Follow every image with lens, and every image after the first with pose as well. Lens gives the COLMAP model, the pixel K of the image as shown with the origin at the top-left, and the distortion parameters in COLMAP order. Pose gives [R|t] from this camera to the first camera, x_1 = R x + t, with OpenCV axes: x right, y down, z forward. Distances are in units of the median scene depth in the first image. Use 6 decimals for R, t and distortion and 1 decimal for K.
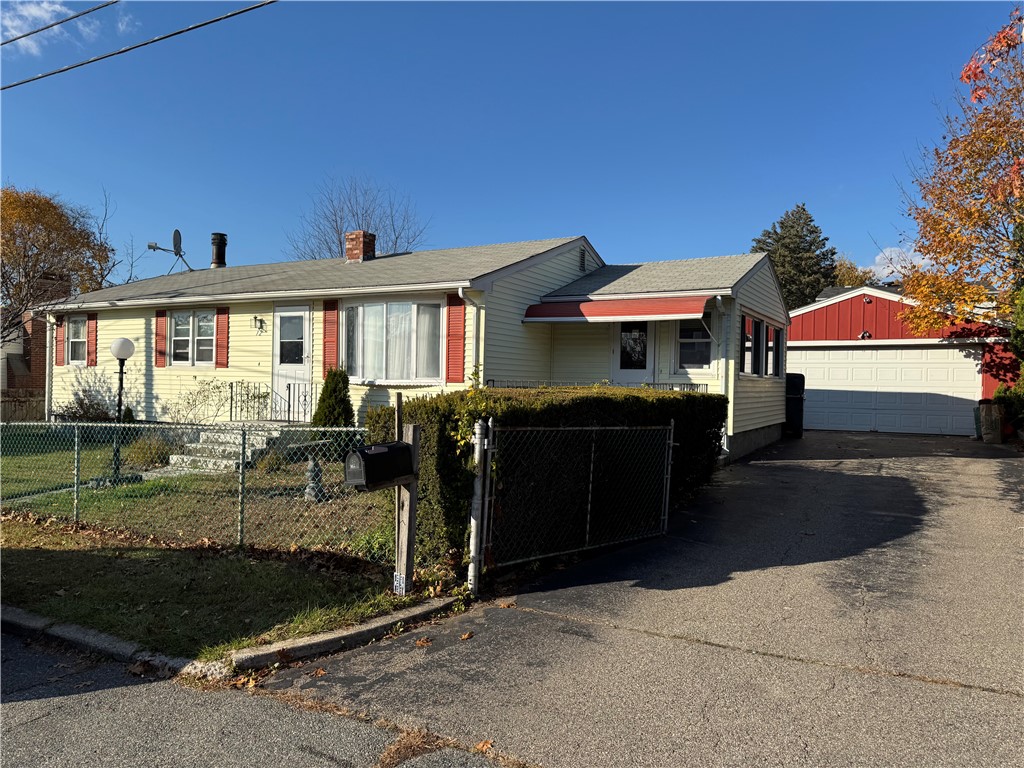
lens RADIAL K [[729.4, 0, 512.0], [0, 729.4, 387.5], [0, 0, 1]] dist [0.058946, -0.018347]
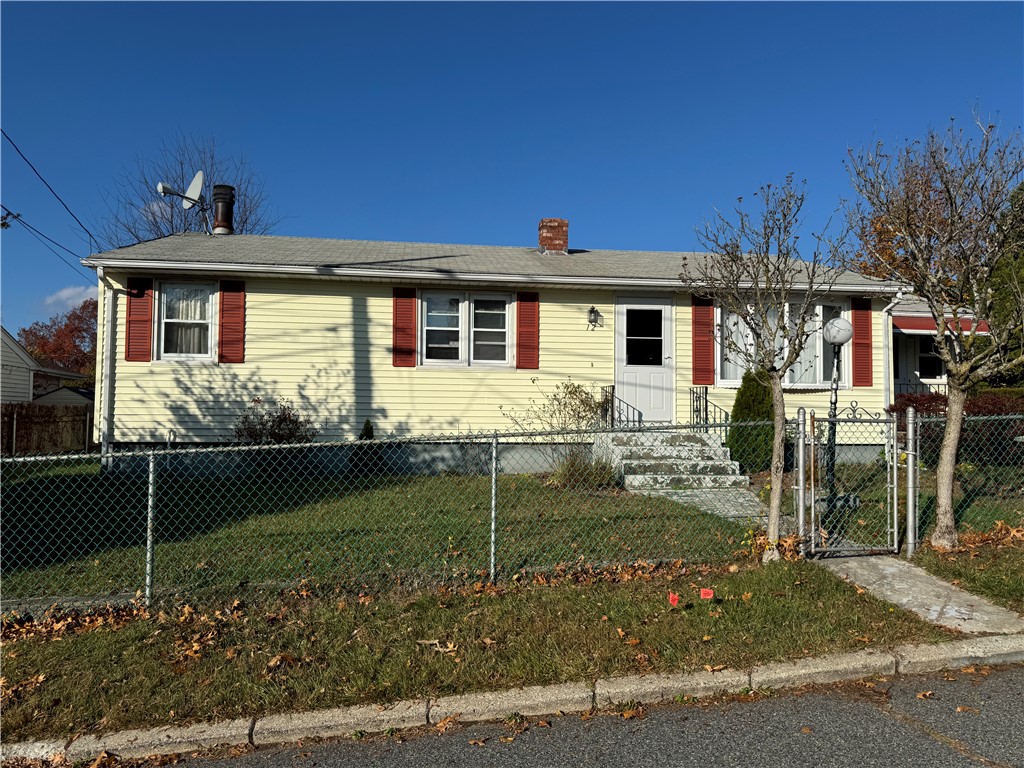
lens RADIAL K [[729.4, 0, 511.9], [0, 729.4, 381.2], [0, 0, 1]] dist [0.058946, -0.018347]
pose [[0.780169, -0.001060, 0.625568, -0.818529], [0.005632, 0.999970, -0.005329, -0.009493], [-0.625543, 0.007681, 0.780152, 0.376048]]
